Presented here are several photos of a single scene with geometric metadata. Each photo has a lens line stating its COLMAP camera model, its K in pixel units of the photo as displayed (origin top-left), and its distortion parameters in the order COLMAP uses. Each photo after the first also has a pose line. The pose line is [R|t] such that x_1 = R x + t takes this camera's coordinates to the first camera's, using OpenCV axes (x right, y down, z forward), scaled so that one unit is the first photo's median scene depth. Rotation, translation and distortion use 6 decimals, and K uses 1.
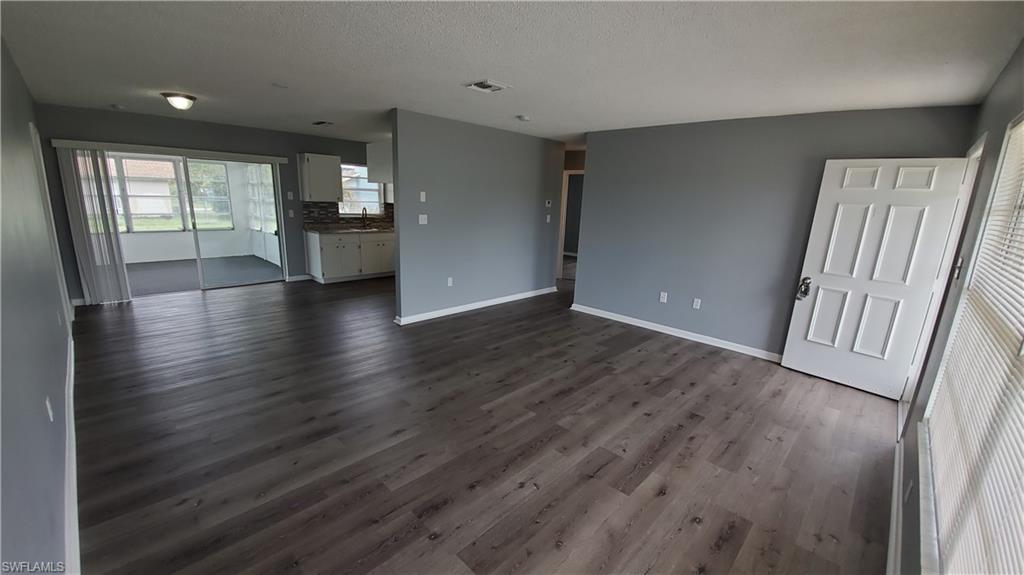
lens RADIAL K [[404.7, 0, 506.0], [0, 404.7, 297.4], [0, 0, 1]] dist [-0.001541, -0.011273]
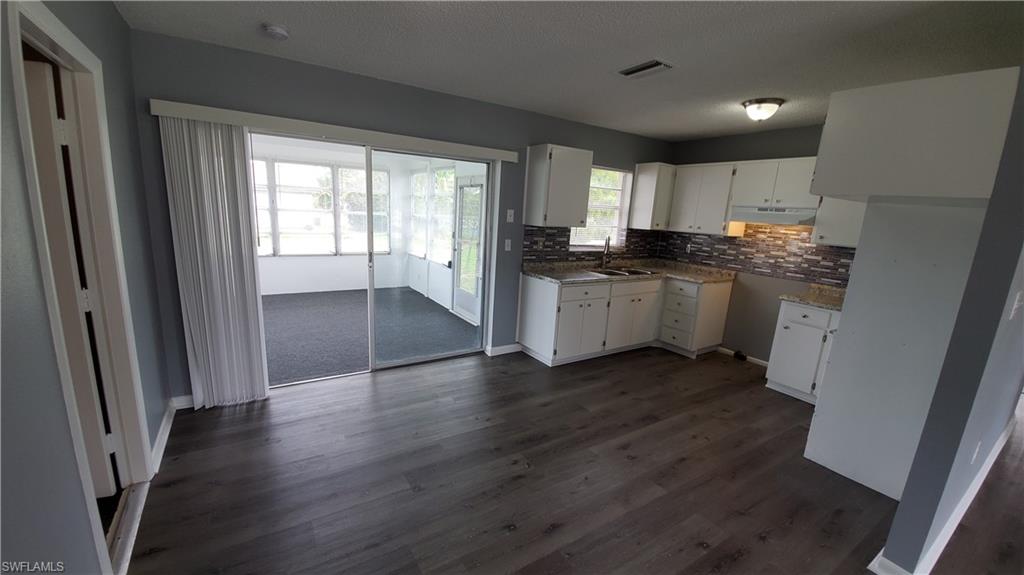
lens RADIAL K [[404.7, 0, 506.0], [0, 404.7, 297.4], [0, 0, 1]] dist [-0.001541, -0.011273]
pose [[0.971592, 0.063837, -0.227892, -0.461004], [-0.072124, 0.996996, -0.028217, -0.132886], [0.225406, 0.043852, 0.973277, 0.489262]]
